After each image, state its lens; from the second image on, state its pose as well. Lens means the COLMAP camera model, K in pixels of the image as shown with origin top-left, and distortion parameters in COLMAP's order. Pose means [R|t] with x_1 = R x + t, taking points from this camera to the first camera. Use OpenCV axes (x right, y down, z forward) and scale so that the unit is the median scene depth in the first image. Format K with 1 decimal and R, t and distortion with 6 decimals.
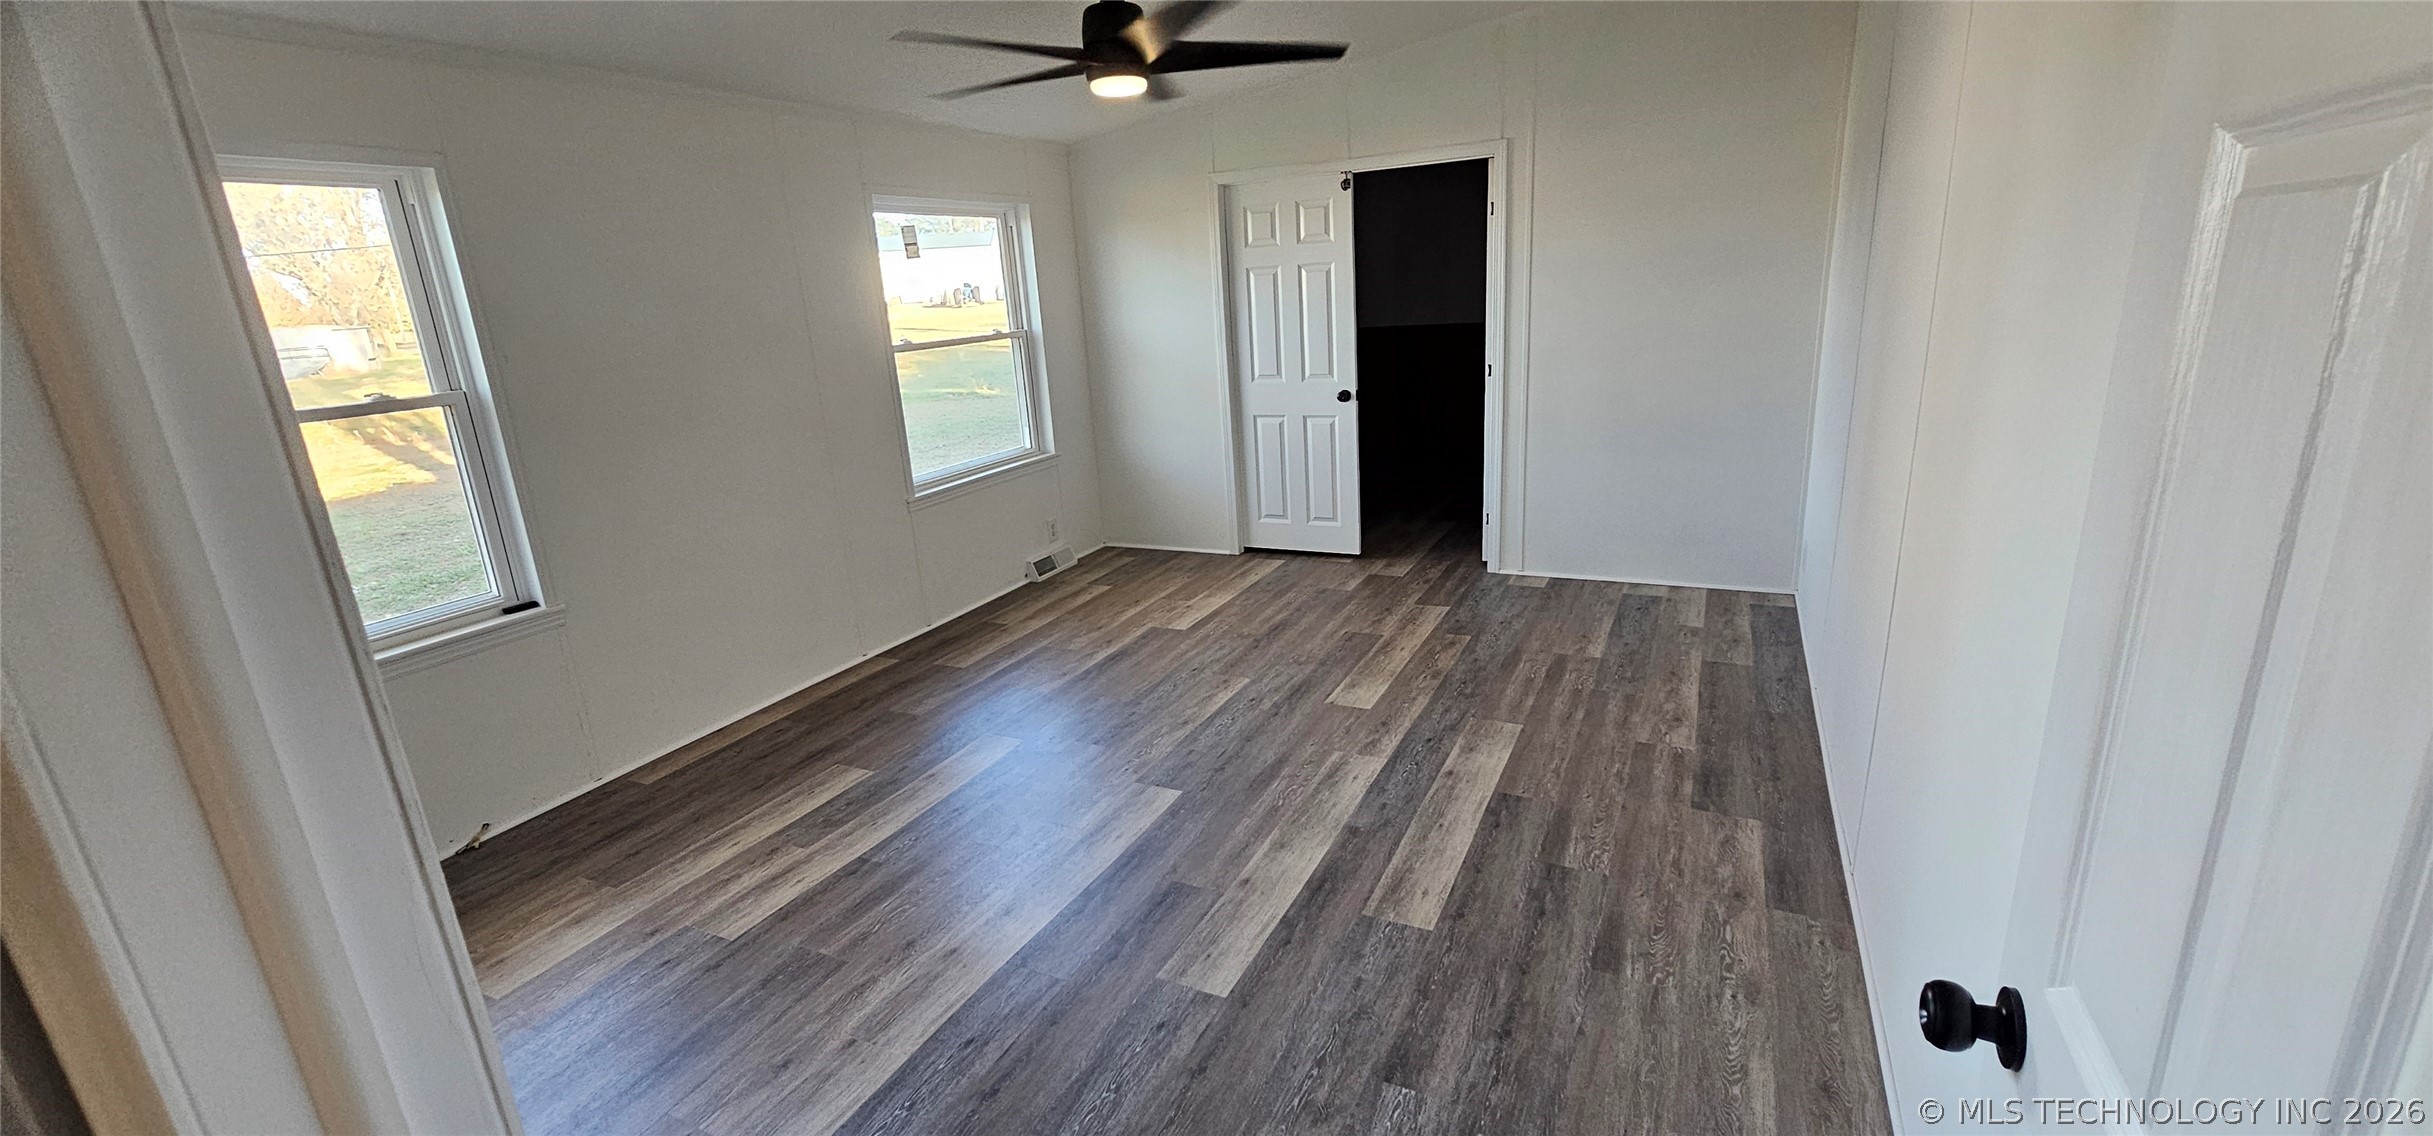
lens RADIAL K [[990.4, 0, 1223.7], [0, 990.4, 566.5], [0, 0, 1]] dist [-0.003617, -0.000230]
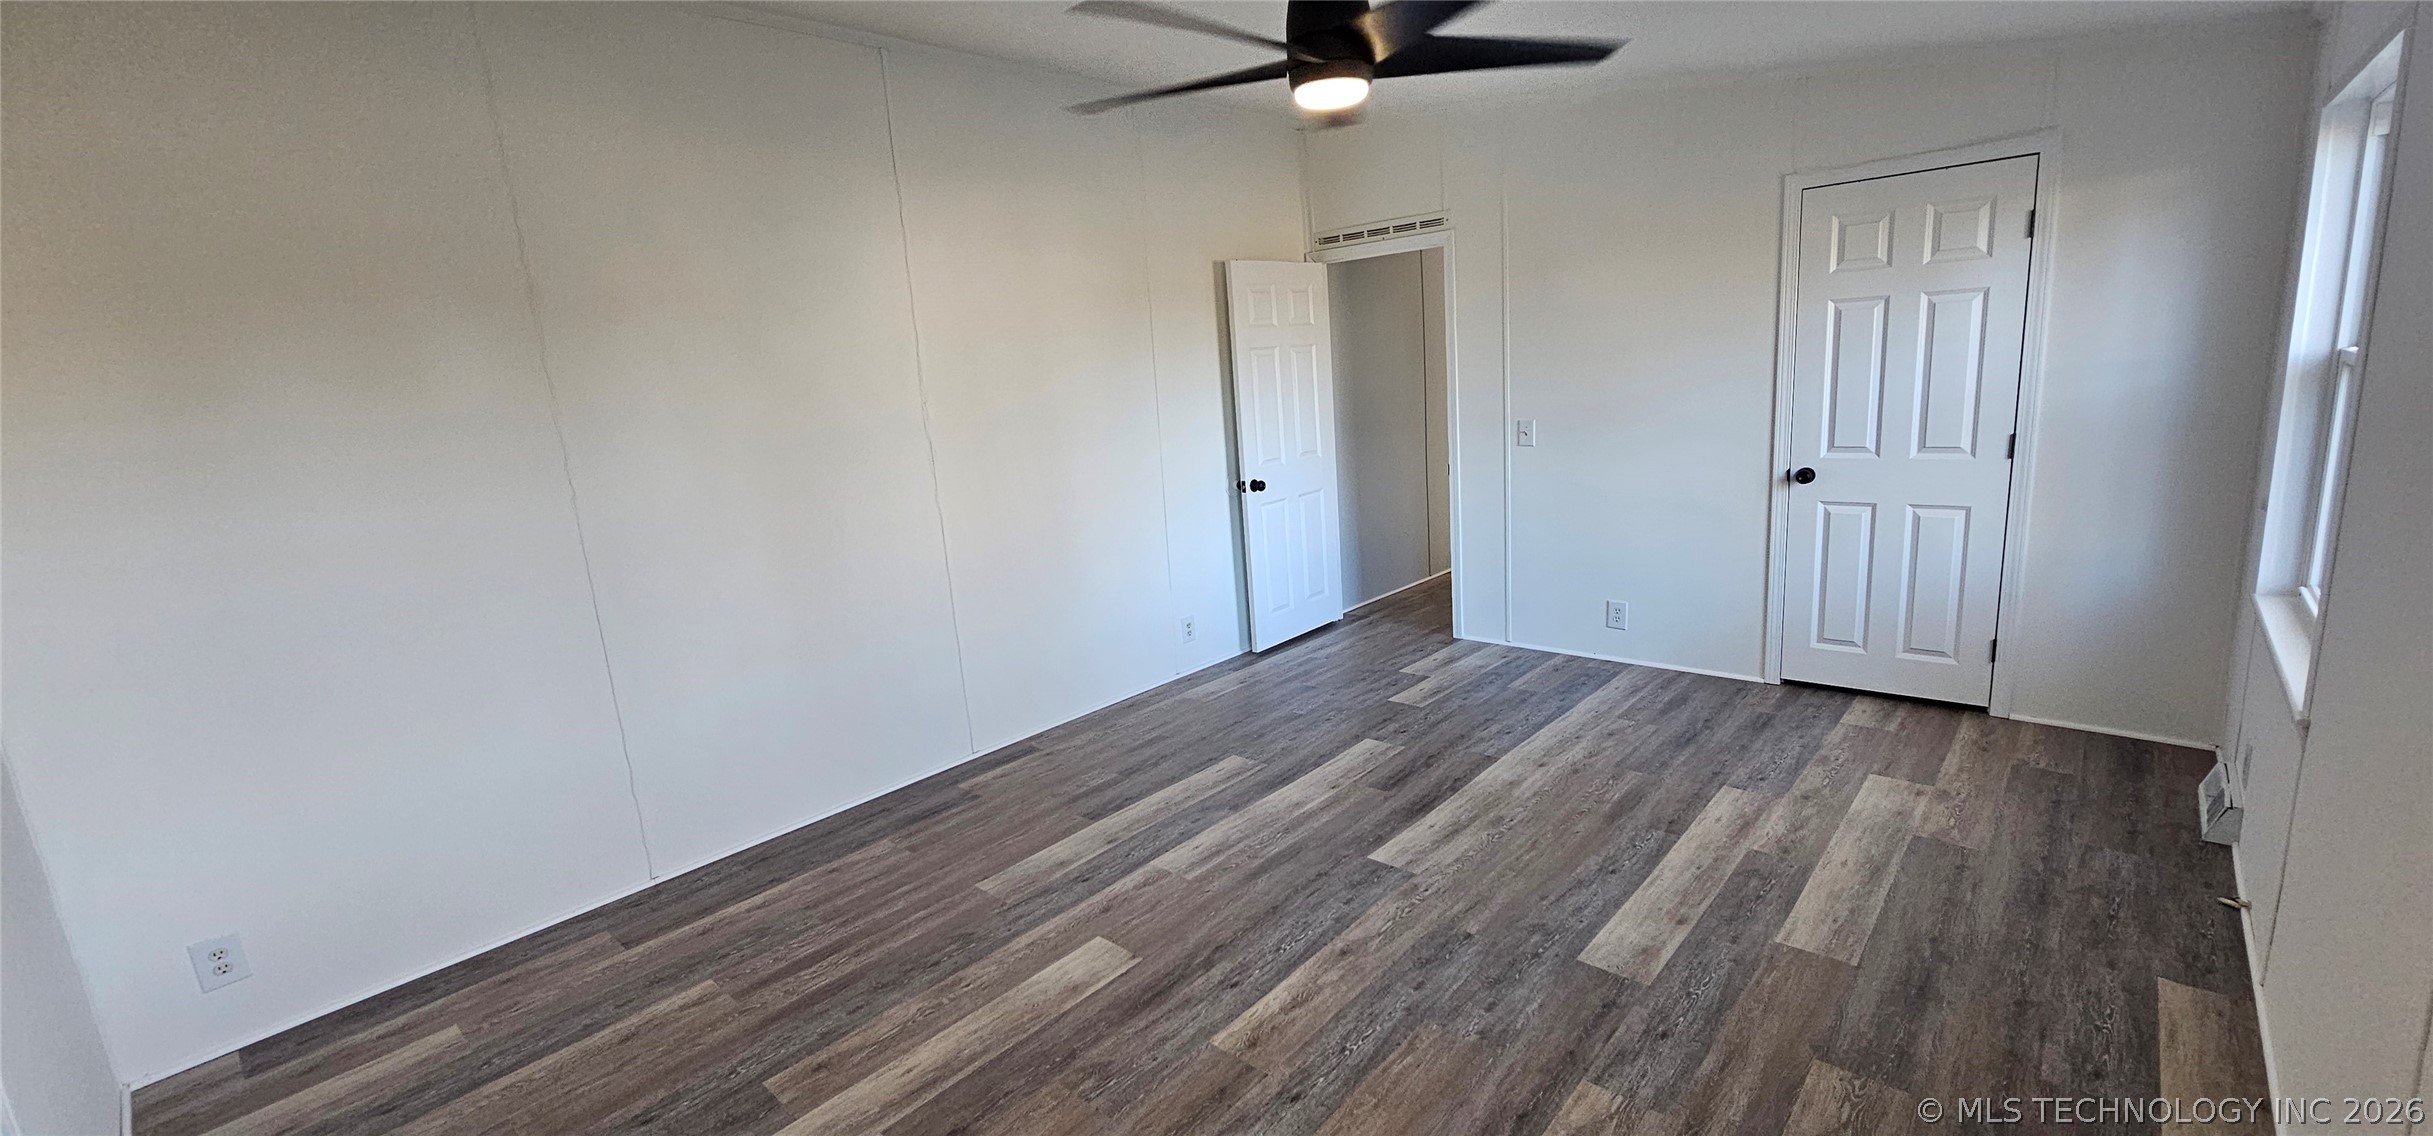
lens RADIAL K [[990.4, 0, 1221.8], [0, 990.4, 564.8], [0, 0, 1]] dist [-0.003617, -0.000230]
pose [[-0.952552, 0.069046, 0.296442, -0.208101], [0.198615, 0.879008, 0.433470, -0.465216], [-0.230645, 0.471780, -0.851015, 1.674896]]
